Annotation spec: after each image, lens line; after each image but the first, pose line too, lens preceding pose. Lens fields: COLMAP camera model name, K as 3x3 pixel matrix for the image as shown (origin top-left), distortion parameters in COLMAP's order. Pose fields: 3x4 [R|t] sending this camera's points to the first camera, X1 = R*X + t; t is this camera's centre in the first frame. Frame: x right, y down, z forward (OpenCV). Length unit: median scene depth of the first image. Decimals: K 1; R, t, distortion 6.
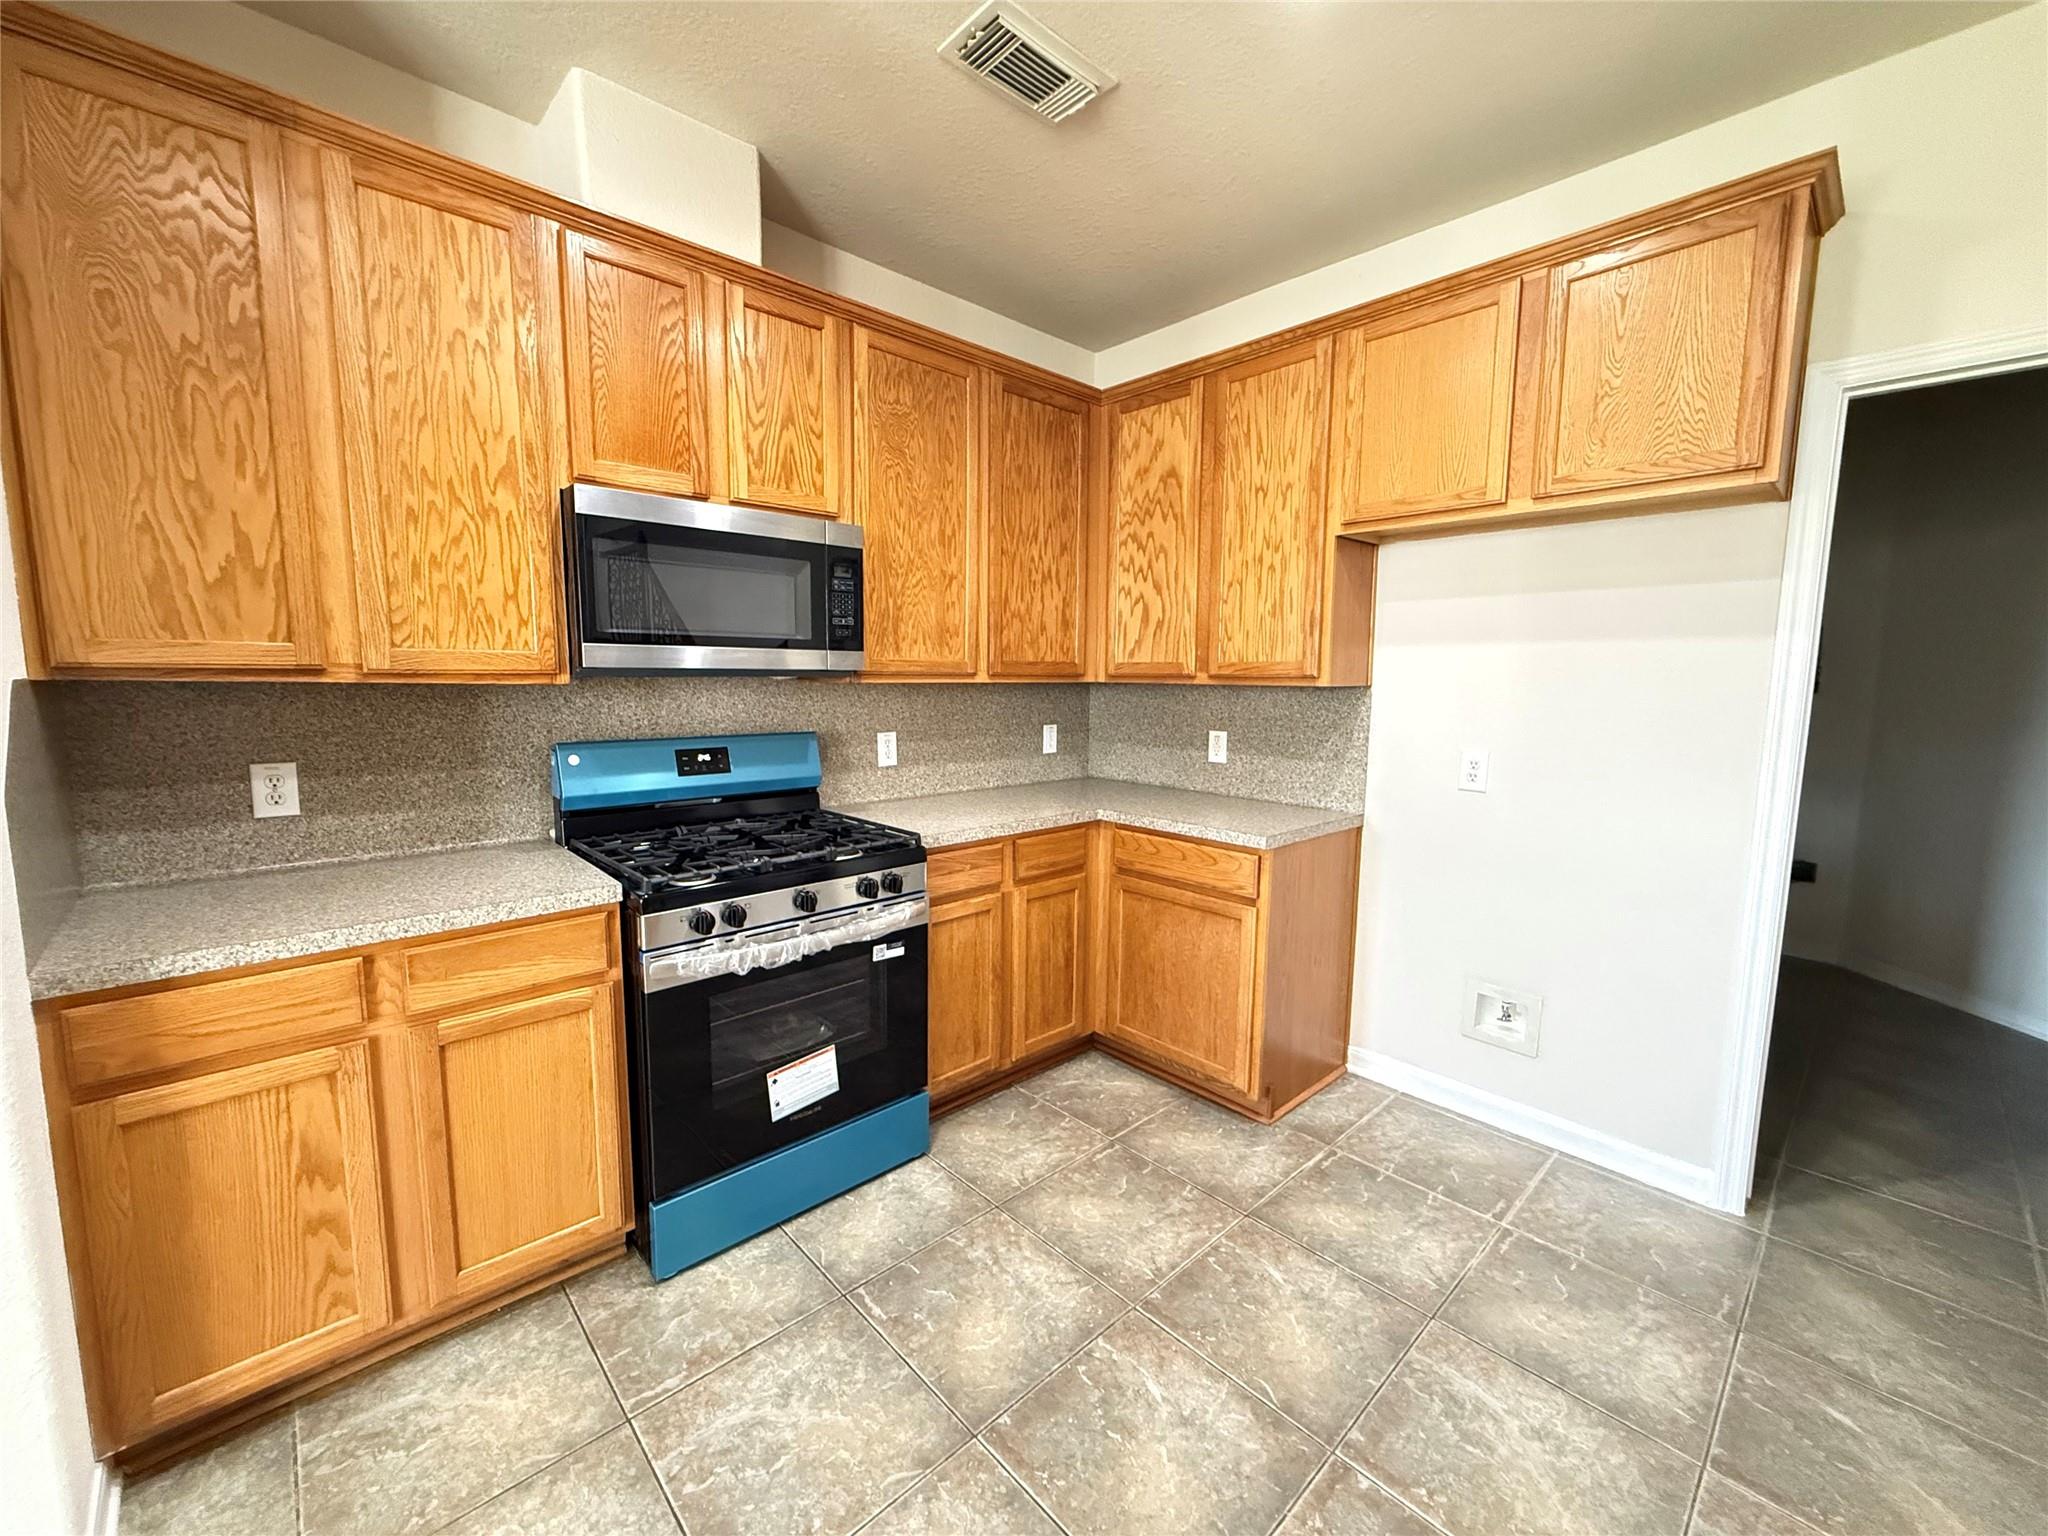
lens RADIAL K [[815.2, 0, 1018.9], [0, 815.2, 769.2], [0, 0, 1]] dist [0.000568, 0.000553]
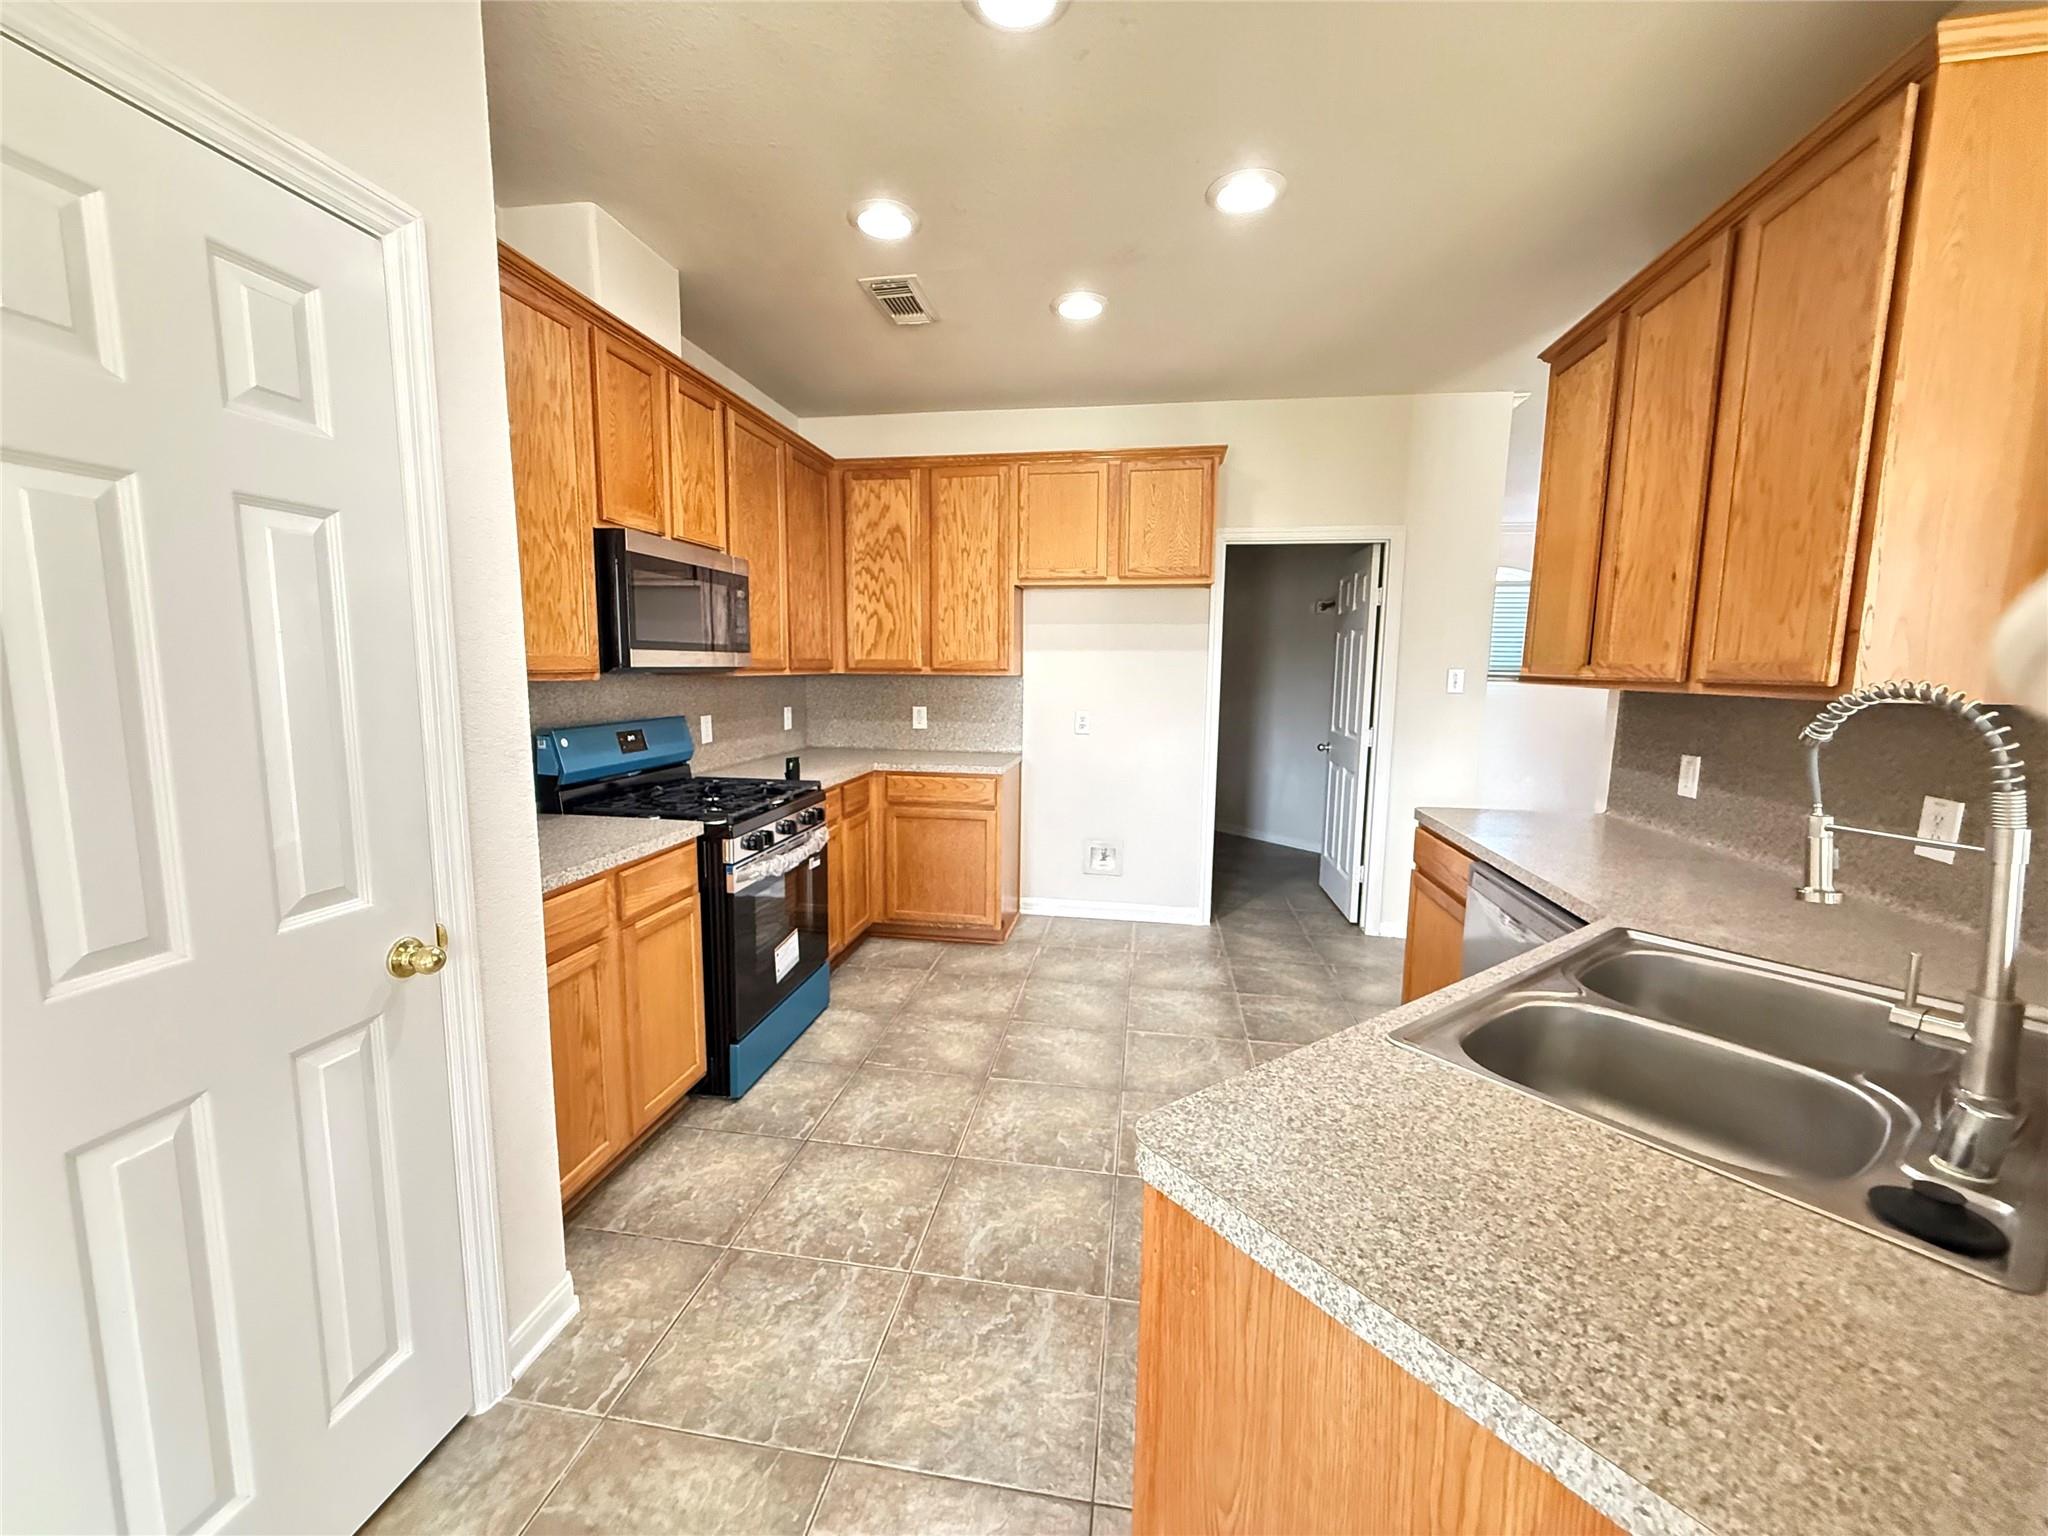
lens RADIAL K [[815.2, 0, 1012.1], [0, 815.2, 770.2], [0, 0, 1]] dist [0.000568, 0.000553]
pose [[0.792641, -0.079254, 0.604516, -0.636829], [0.067724, 0.996824, 0.041887, 0.020034], [-0.605916, 0.007739, 0.795491, -0.311533]]
